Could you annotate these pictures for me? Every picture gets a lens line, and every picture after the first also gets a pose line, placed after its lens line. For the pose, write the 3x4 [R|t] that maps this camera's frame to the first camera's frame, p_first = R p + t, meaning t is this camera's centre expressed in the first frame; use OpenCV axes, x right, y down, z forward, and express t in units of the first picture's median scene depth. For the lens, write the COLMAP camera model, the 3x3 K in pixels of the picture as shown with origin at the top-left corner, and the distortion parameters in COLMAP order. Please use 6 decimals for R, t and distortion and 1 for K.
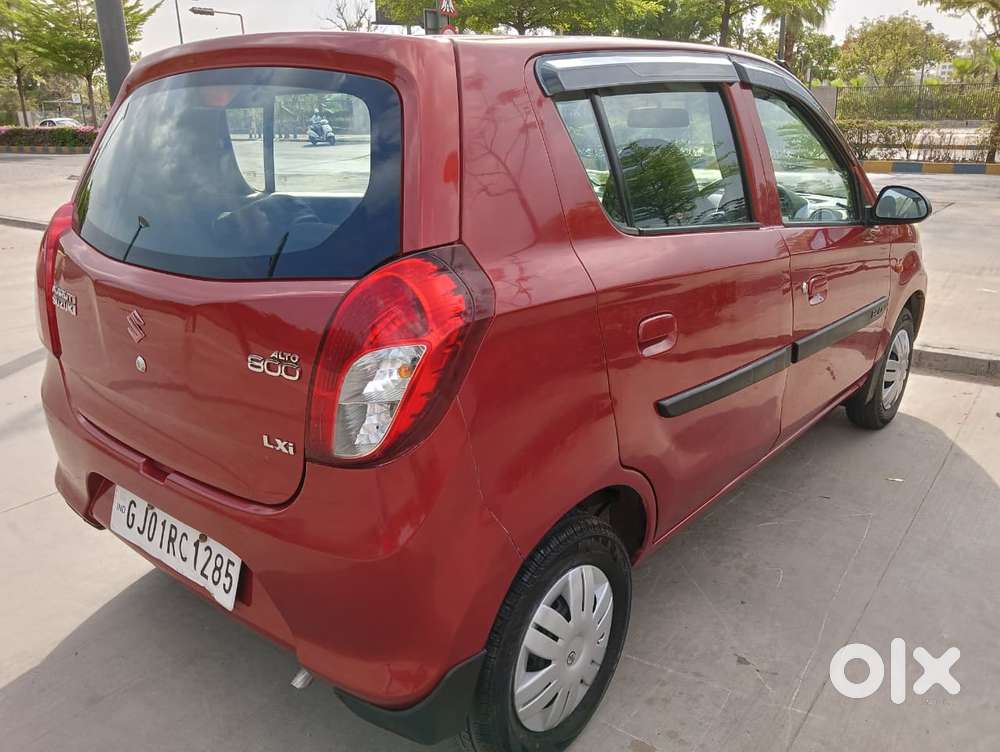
lens RADIAL K [[793.6, 0, 479.7], [0, 793.6, 364.3], [0, 0, 1]] dist [-0.004700, -0.014107]
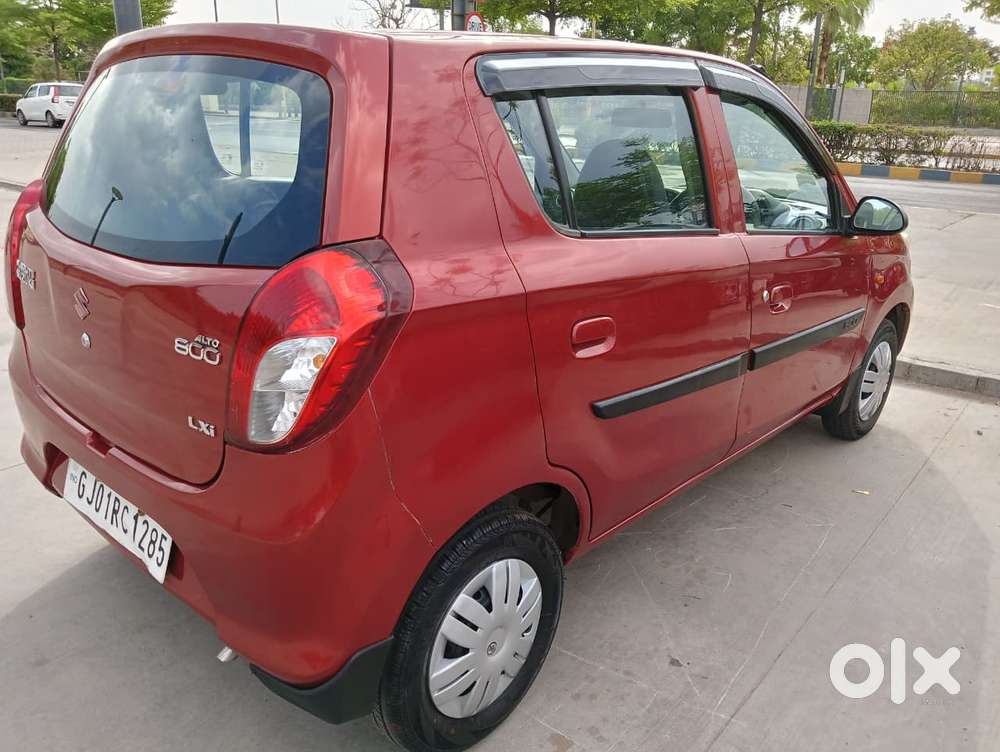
lens RADIAL K [[793.6, 0, 479.7], [0, 793.6, 364.3], [0, 0, 1]] dist [-0.004700, -0.014107]
pose [[0.998334, 0.050830, -0.027319, 0.090703], [-0.050402, 0.998599, 0.016130, -0.009266], [0.028100, -0.014726, 0.999497, -0.011590]]
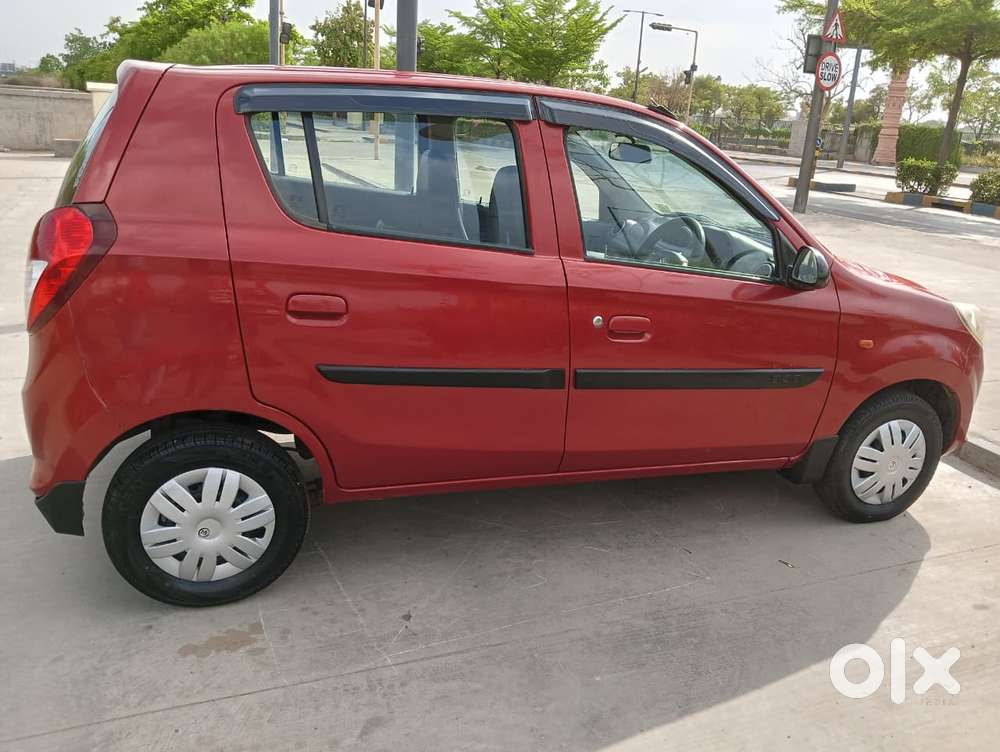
lens RADIAL K [[775.8, 0, 503.0], [0, 775.8, 378.6], [0, 0, 1]] dist [0.056844, -0.139895]
pose [[0.859407, 0.232035, -0.455608, 0.888925], [-0.230278, 0.971256, 0.060277, -0.063808], [0.456498, 0.053114, 0.888137, 0.038142]]
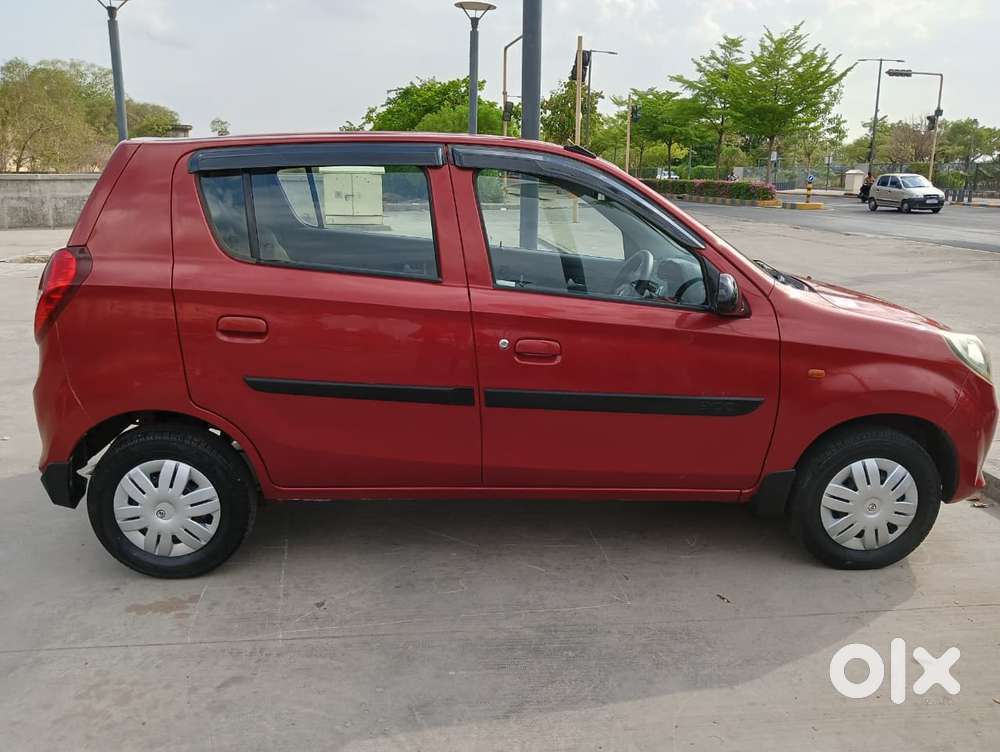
lens RADIAL K [[778.2, 0, 504.0], [0, 778.2, 374.0], [0, 0, 1]] dist [0.058215, -0.130133]
pose [[0.688994, 0.202143, -0.696007, 1.350871], [-0.238449, 0.970079, 0.045696, -0.120541], [0.684419, 0.134478, 0.716579, 0.239877]]
